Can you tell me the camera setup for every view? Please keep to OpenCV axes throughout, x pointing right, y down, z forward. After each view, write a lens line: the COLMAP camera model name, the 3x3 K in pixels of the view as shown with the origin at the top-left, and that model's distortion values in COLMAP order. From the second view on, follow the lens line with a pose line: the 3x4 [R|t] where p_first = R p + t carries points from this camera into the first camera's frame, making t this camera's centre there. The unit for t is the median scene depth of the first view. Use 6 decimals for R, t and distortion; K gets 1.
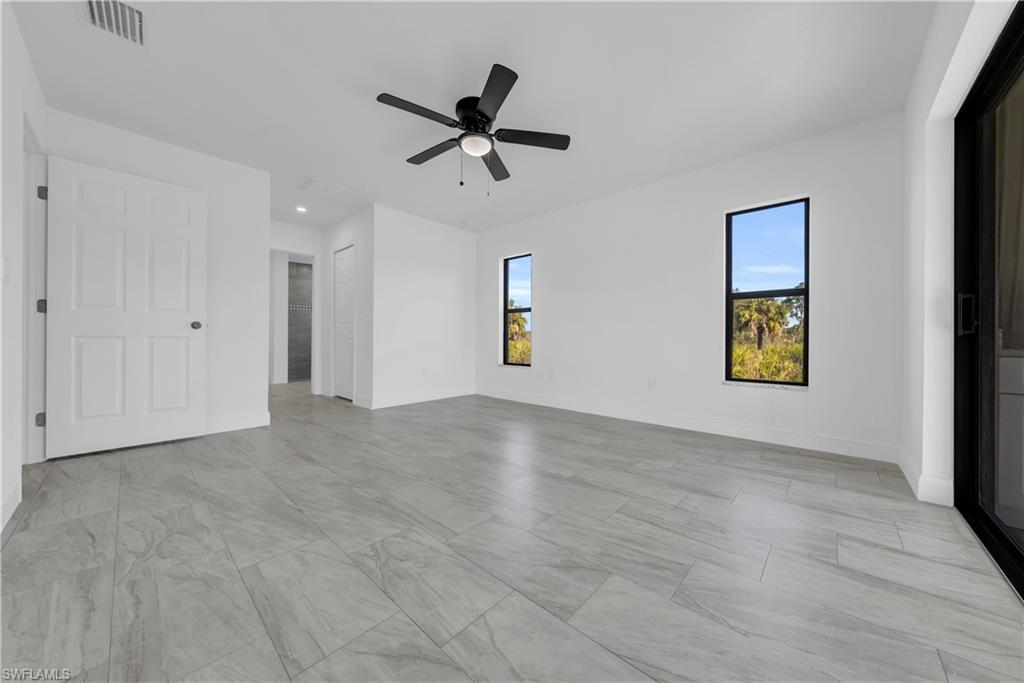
lens RADIAL K [[350.9, 0, 511.5], [0, 350.9, 333.4], [0, 0, 1]] dist [-0.000942, -0.000252]
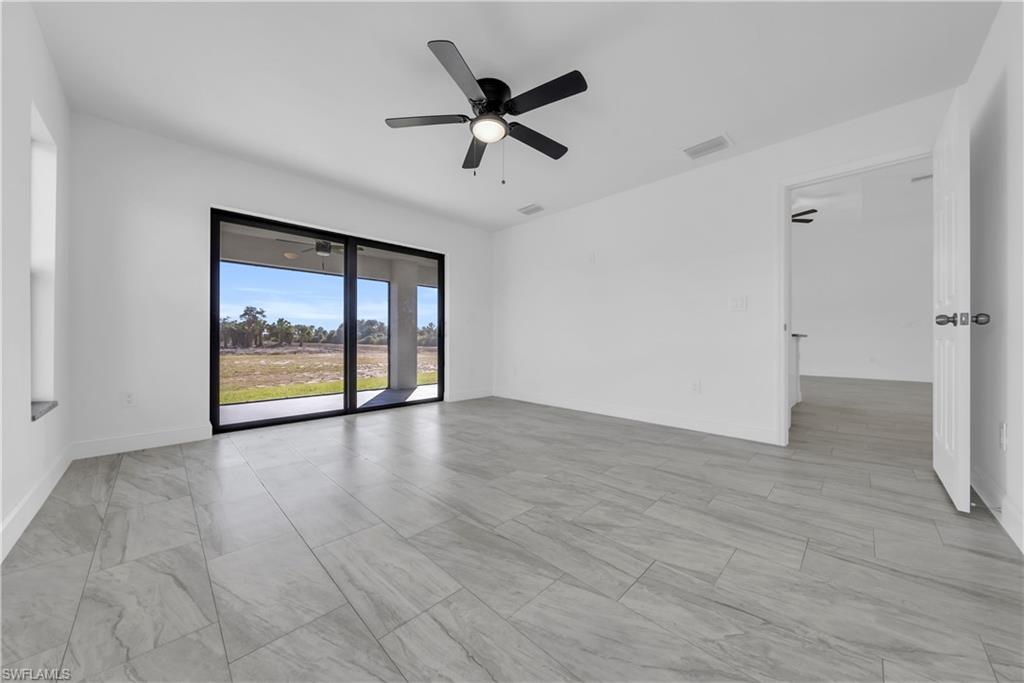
lens RADIAL K [[350.9, 0, 513.1], [0, 350.9, 342.5], [0, 0, 1]] dist [-0.000942, -0.000252]
pose [[-0.999562, -0.007847, 0.028519, -0.197781], [-0.007807, 0.999968, 0.001537, 0.024649], [-0.028530, 0.001313, -0.999592, 1.949390]]
